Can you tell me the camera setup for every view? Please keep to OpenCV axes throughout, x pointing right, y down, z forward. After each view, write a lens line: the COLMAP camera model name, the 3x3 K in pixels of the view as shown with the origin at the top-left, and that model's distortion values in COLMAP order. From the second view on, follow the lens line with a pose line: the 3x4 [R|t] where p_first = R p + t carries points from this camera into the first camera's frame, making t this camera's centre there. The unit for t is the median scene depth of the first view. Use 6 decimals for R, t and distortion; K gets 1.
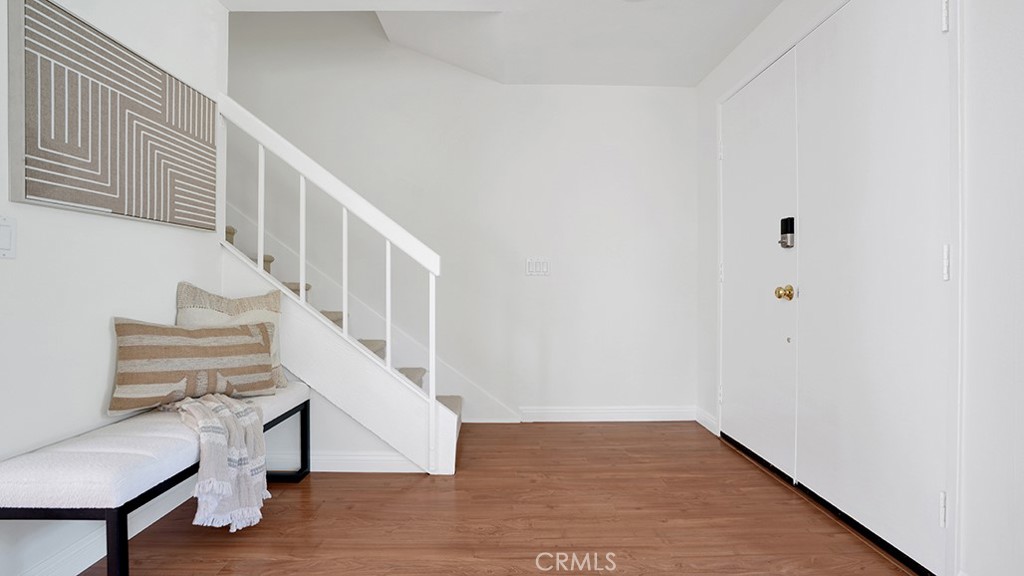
lens RADIAL K [[514.7, 0, 512.0], [0, 514.7, 288.0], [0, 0, 1]] dist [-0.084482, 0.054504]
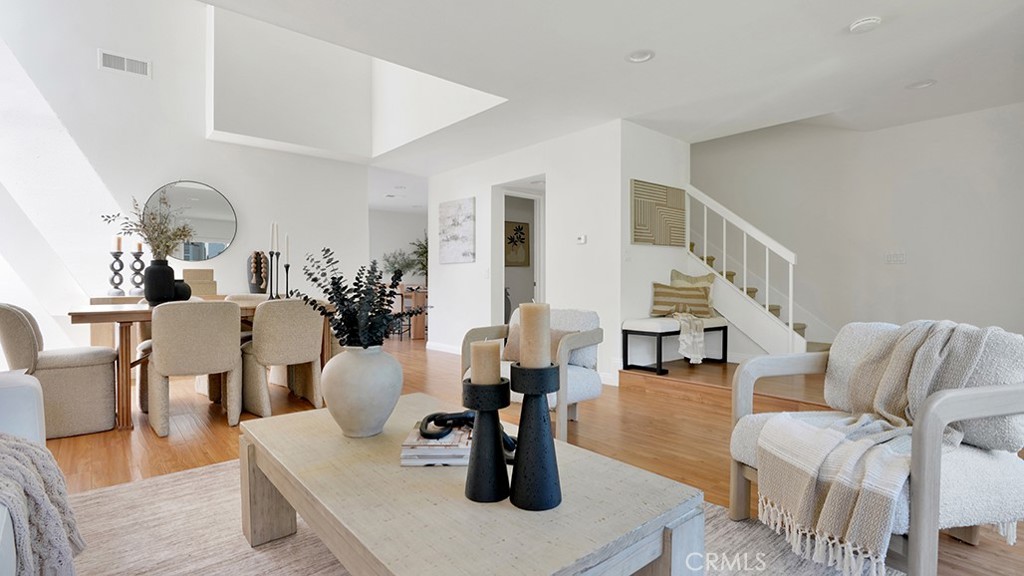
lens RADIAL K [[486.6, 0, 521.9], [0, 486.6, 287.1], [0, 0, 1]] dist [-0.036381, -0.000074]
pose [[0.660126, 0.005924, -0.751131, 0.612547], [-0.001981, 0.999979, 0.006146, 0.059797], [0.751152, -0.002569, 0.660124, -1.081599]]
